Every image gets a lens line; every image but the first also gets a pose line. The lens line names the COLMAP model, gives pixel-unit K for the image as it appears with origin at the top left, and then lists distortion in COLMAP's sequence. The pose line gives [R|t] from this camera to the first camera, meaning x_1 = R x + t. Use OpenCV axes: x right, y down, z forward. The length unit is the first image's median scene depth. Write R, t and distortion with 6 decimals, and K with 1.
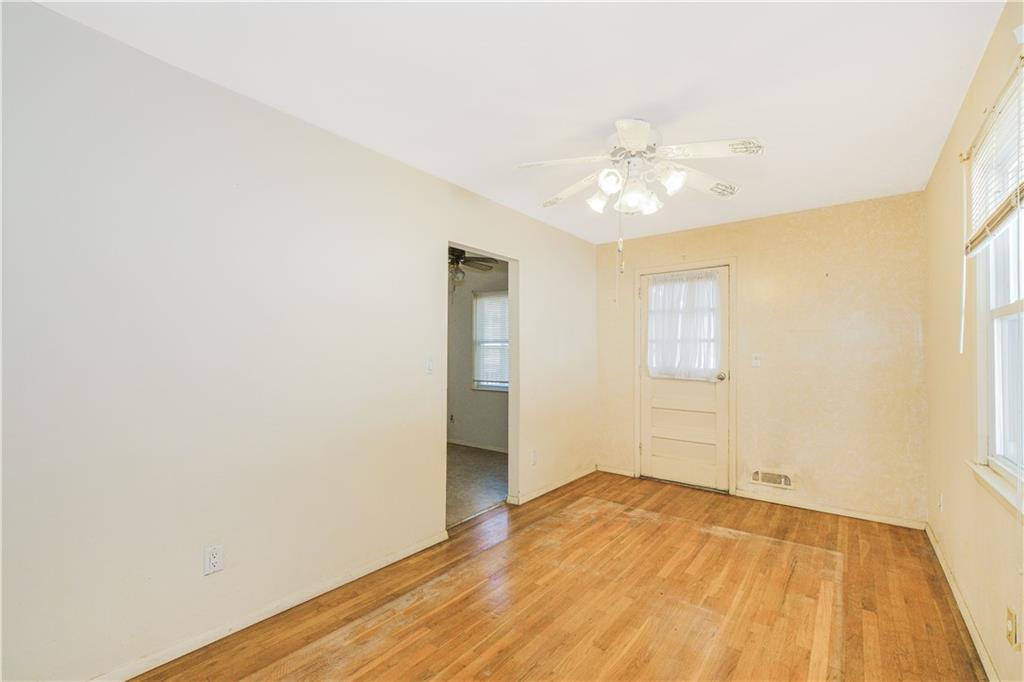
lens RADIAL K [[431.4, 0, 515.5], [0, 431.4, 346.1], [0, 0, 1]] dist [0.000444, -0.000123]
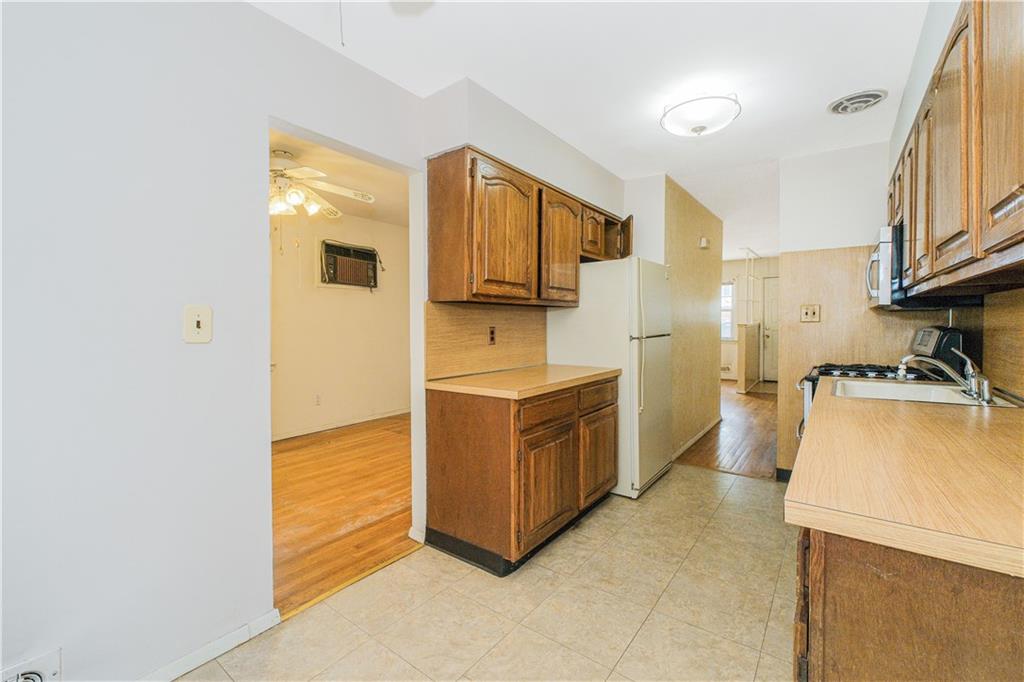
lens RADIAL K [[434.1, 0, 518.3], [0, 434.1, 327.1], [0, 0, 1]] dist [0.002654, -0.000441]
pose [[-0.999439, -0.005025, -0.033102, -0.264113], [-0.004811, 0.999967, -0.006553, 0.032078], [0.033134, -0.006390, -0.999431, 1.446945]]
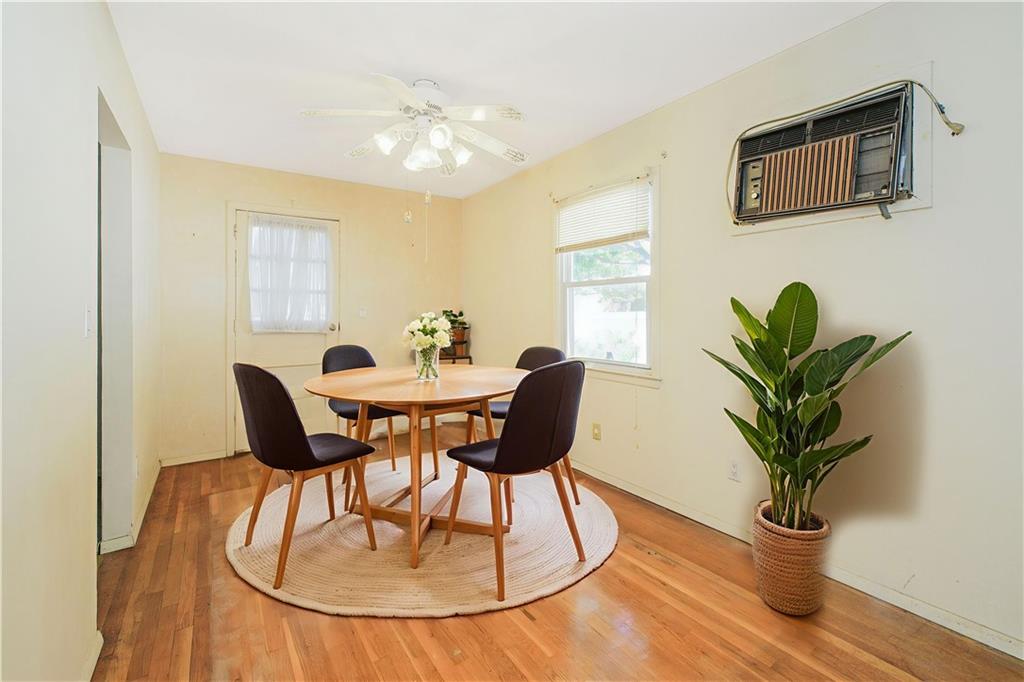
lens RADIAL K [[441.1, 0, 512.6], [0, 441.1, 310.7], [0, 0, 1]] dist [0.001251, -0.000068]
pose [[0.305475, -0.003516, 0.952194, -0.407201], [-0.016629, 0.999821, 0.009027, 0.013782], [-0.952055, -0.018592, 0.305361, 0.276948]]
